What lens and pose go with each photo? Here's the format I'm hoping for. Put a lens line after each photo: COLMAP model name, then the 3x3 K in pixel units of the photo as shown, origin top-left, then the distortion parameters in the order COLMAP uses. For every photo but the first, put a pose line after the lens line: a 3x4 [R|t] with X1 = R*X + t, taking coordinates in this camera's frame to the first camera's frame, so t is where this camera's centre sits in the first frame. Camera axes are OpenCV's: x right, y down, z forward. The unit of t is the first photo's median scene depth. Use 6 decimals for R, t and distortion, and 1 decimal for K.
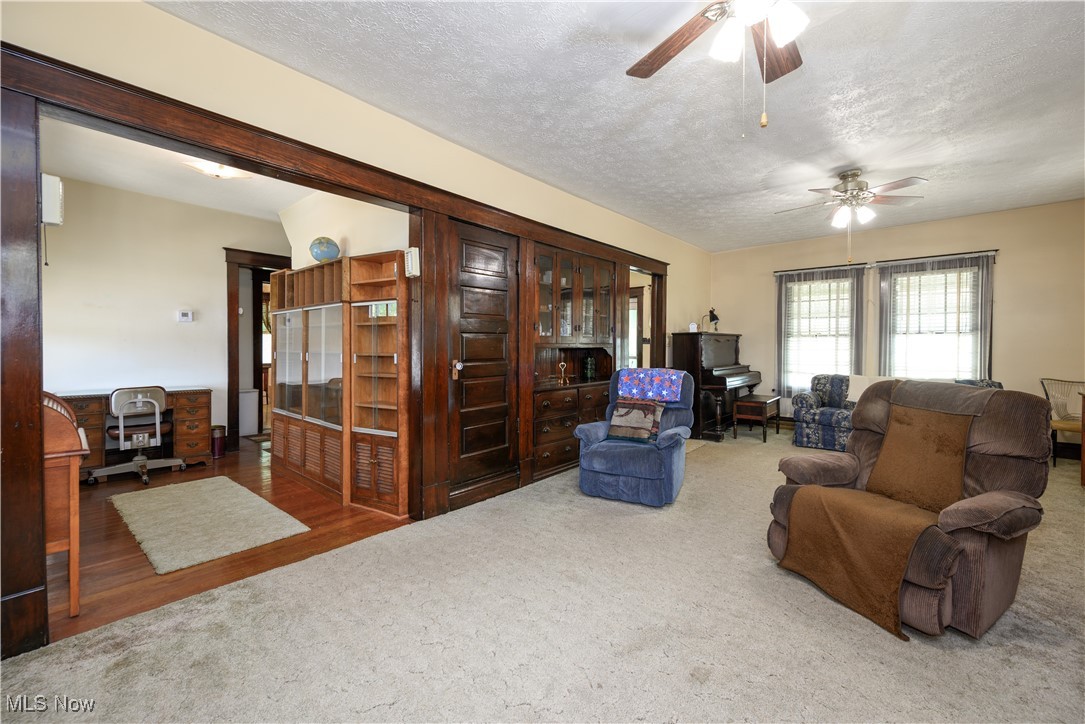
lens RADIAL K [[437.0, 0, 549.9], [0, 437.0, 354.7], [0, 0, 1]] dist [-0.001285, 0.000016]
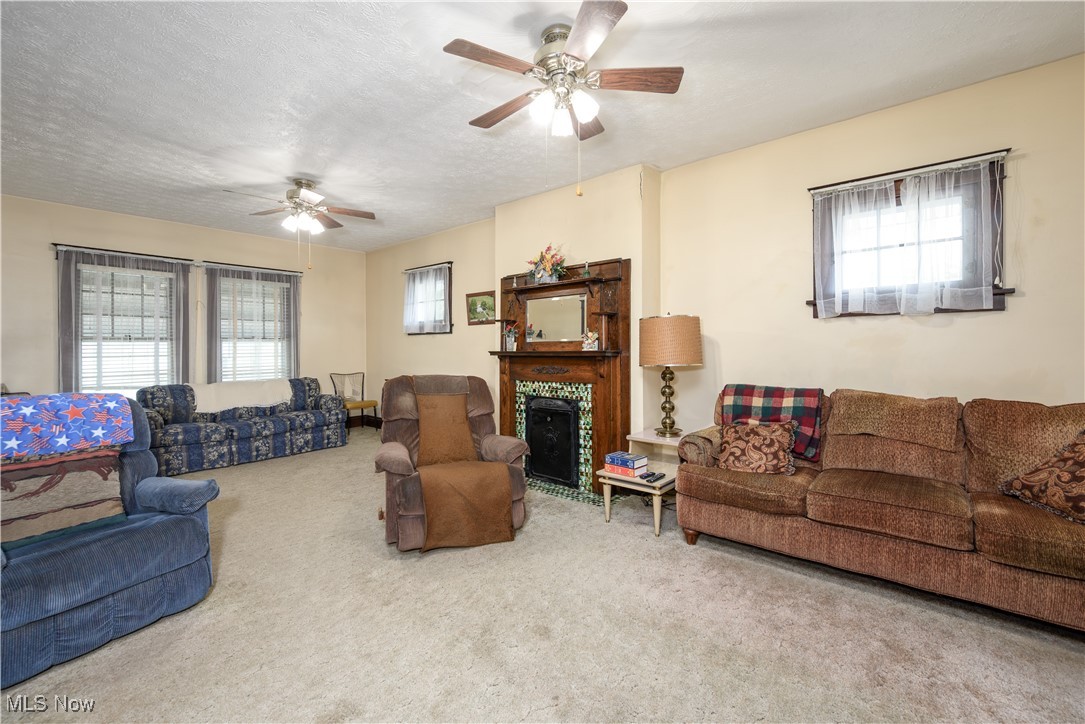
lens RADIAL K [[457.8, 0, 548.3], [0, 457.8, 352.3], [0, 0, 1]] dist [0.002158, 0.000069]
pose [[-0.028500, -0.009832, 0.999545, -0.292925], [0.029045, 0.999521, 0.010660, -0.007314], [-0.999172, 0.029336, -0.028201, 0.333520]]
